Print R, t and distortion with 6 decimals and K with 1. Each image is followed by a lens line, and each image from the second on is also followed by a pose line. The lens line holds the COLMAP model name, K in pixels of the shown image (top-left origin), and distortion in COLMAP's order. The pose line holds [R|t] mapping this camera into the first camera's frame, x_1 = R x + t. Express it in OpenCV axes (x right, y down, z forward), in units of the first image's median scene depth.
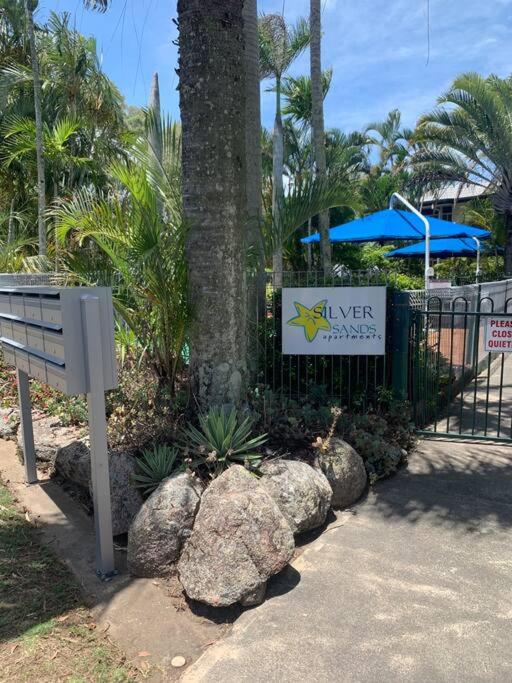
lens RADIAL K [[527.3, 0, 255.8], [0, 527.3, 340.7], [0, 0, 1]] dist [0.045758, -0.121401]
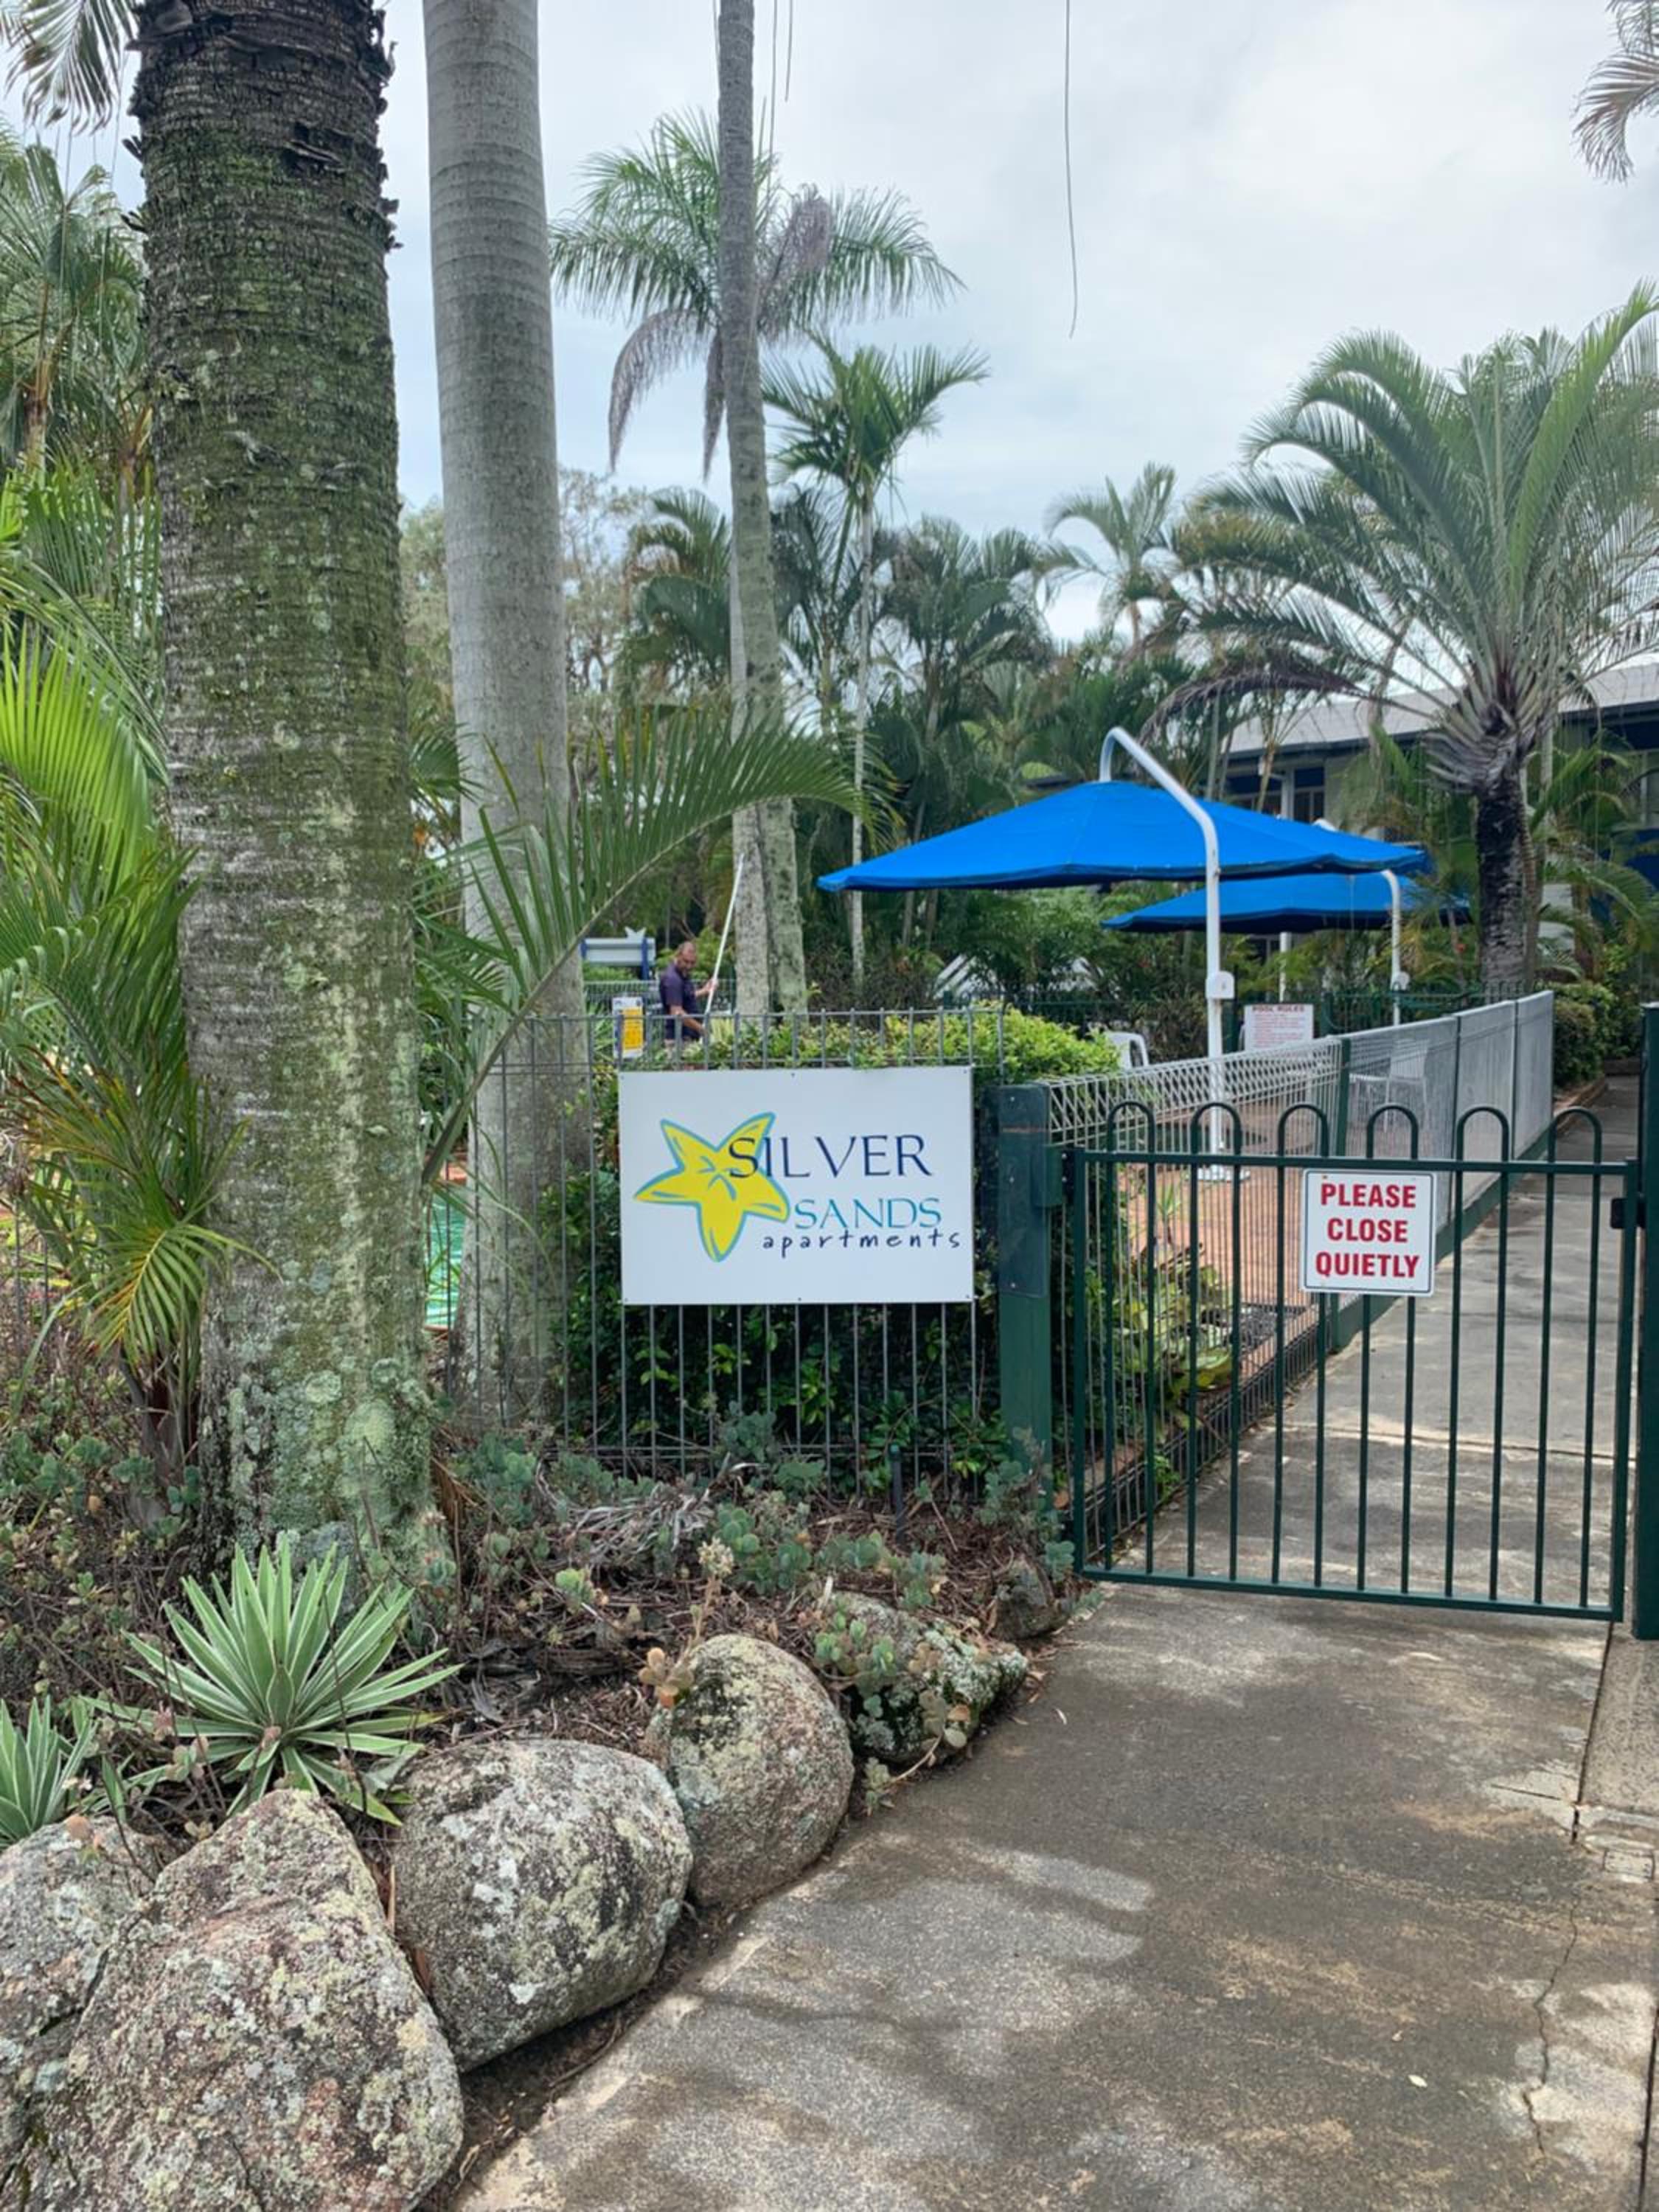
lens RADIAL K [[1727.3, 0, 834.9], [0, 1727.3, 1109.3], [0, 0, 1]] dist [-0.002236, -0.014064]
pose [[0.997452, -0.010410, 0.070576, 0.109049], [0.014010, 0.998615, -0.050711, -0.033324], [-0.069950, 0.051571, 0.996217, 0.067070]]
